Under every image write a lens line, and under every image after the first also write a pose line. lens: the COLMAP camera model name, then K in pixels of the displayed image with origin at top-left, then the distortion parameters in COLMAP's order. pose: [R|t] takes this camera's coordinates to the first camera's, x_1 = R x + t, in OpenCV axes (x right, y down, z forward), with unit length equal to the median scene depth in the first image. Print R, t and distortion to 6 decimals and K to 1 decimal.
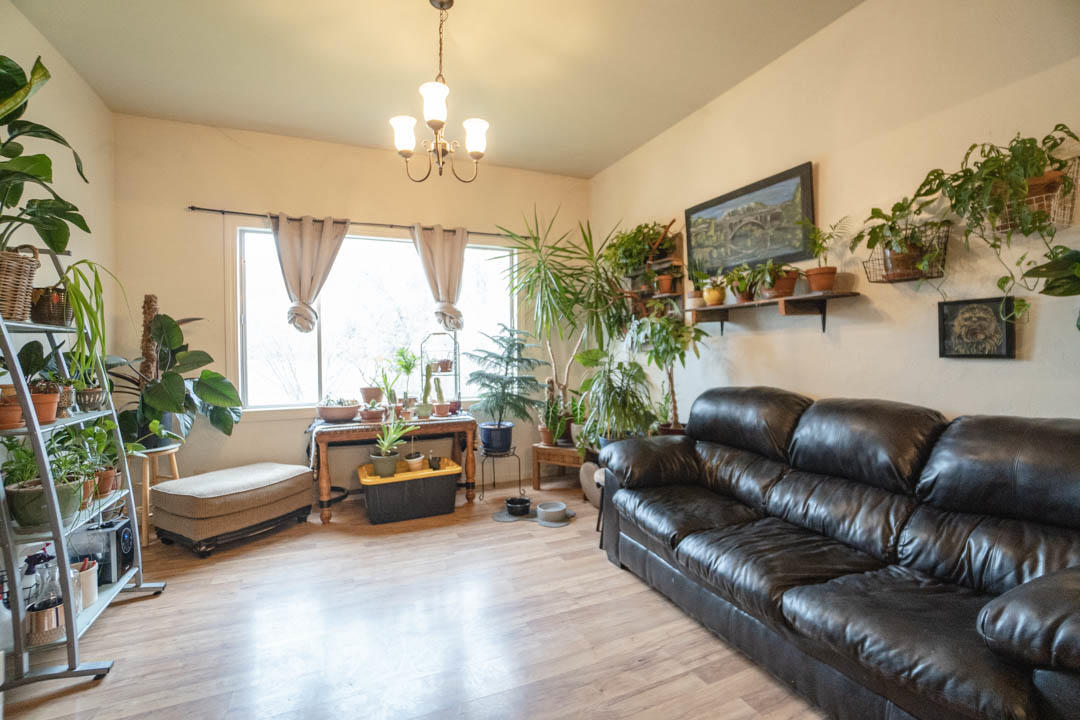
lens RADIAL K [[476.0, 0, 533.8], [0, 476.0, 356.8], [0, 0, 1]] dist [-0.061922, 0.024061]
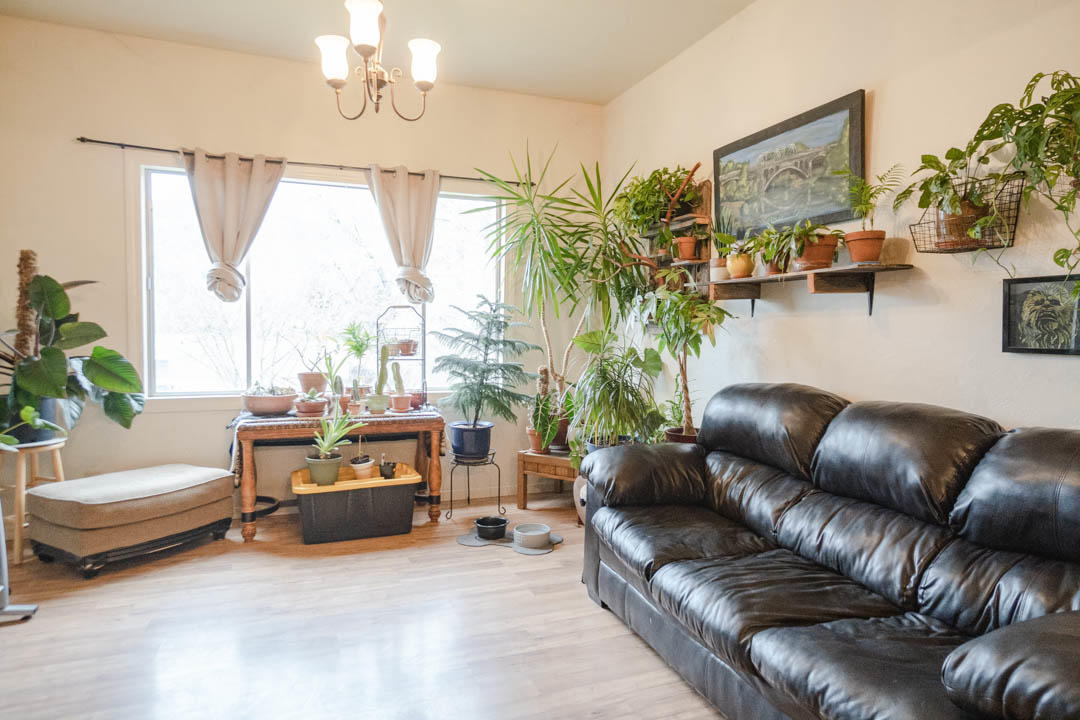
lens RADIAL K [[643.8, 0, 534.4], [0, 643.8, 356.9], [0, 0, 1]] dist [-0.017258, 0.026904]
pose [[0.998550, 0.023343, -0.048517, 0.107337], [-0.021895, 0.999305, 0.030154, -0.003638], [0.049188, -0.029048, 0.998367, -0.076695]]
